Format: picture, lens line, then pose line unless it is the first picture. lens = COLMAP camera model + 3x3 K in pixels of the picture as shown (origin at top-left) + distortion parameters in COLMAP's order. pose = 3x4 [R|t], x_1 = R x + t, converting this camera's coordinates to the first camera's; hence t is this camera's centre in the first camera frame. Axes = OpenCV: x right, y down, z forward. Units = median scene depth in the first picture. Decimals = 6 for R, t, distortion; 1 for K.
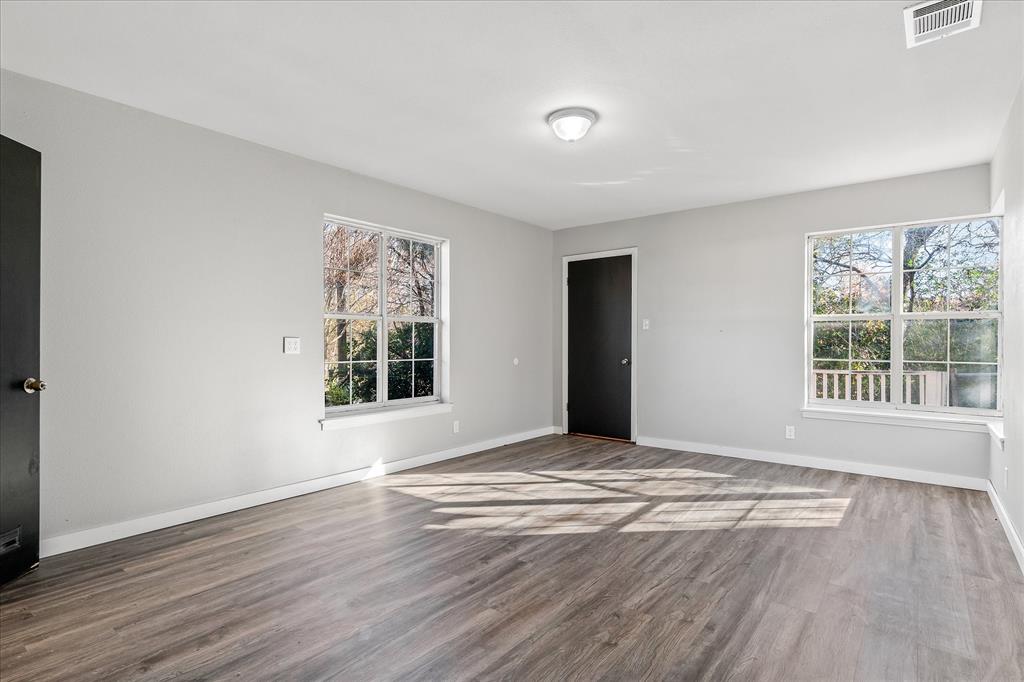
lens RADIAL K [[534.8, 0, 514.5], [0, 534.8, 337.3], [0, 0, 1]] dist [0.001031, 0.000049]
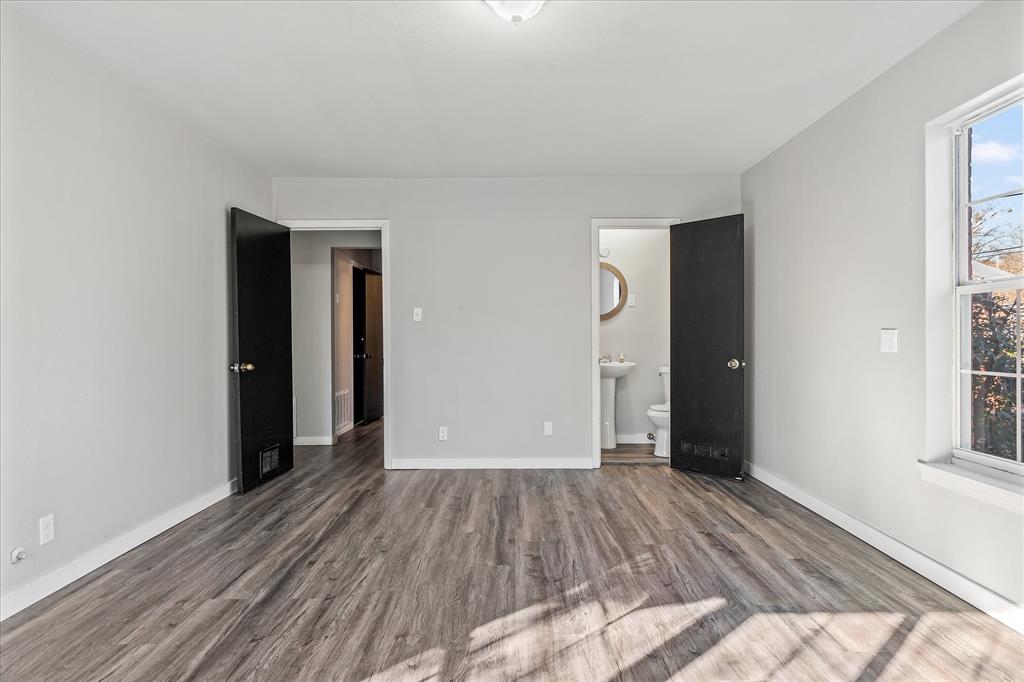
lens RADIAL K [[531.7, 0, 511.2], [0, 531.7, 336.4], [0, 0, 1]] dist [0.001297, 0.001239]
pose [[-0.782421, 0.000317, -0.622749, 0.623395], [0.005359, 0.999966, -0.006225, 0.008180], [0.622726, -0.008208, -0.782397, 1.826995]]
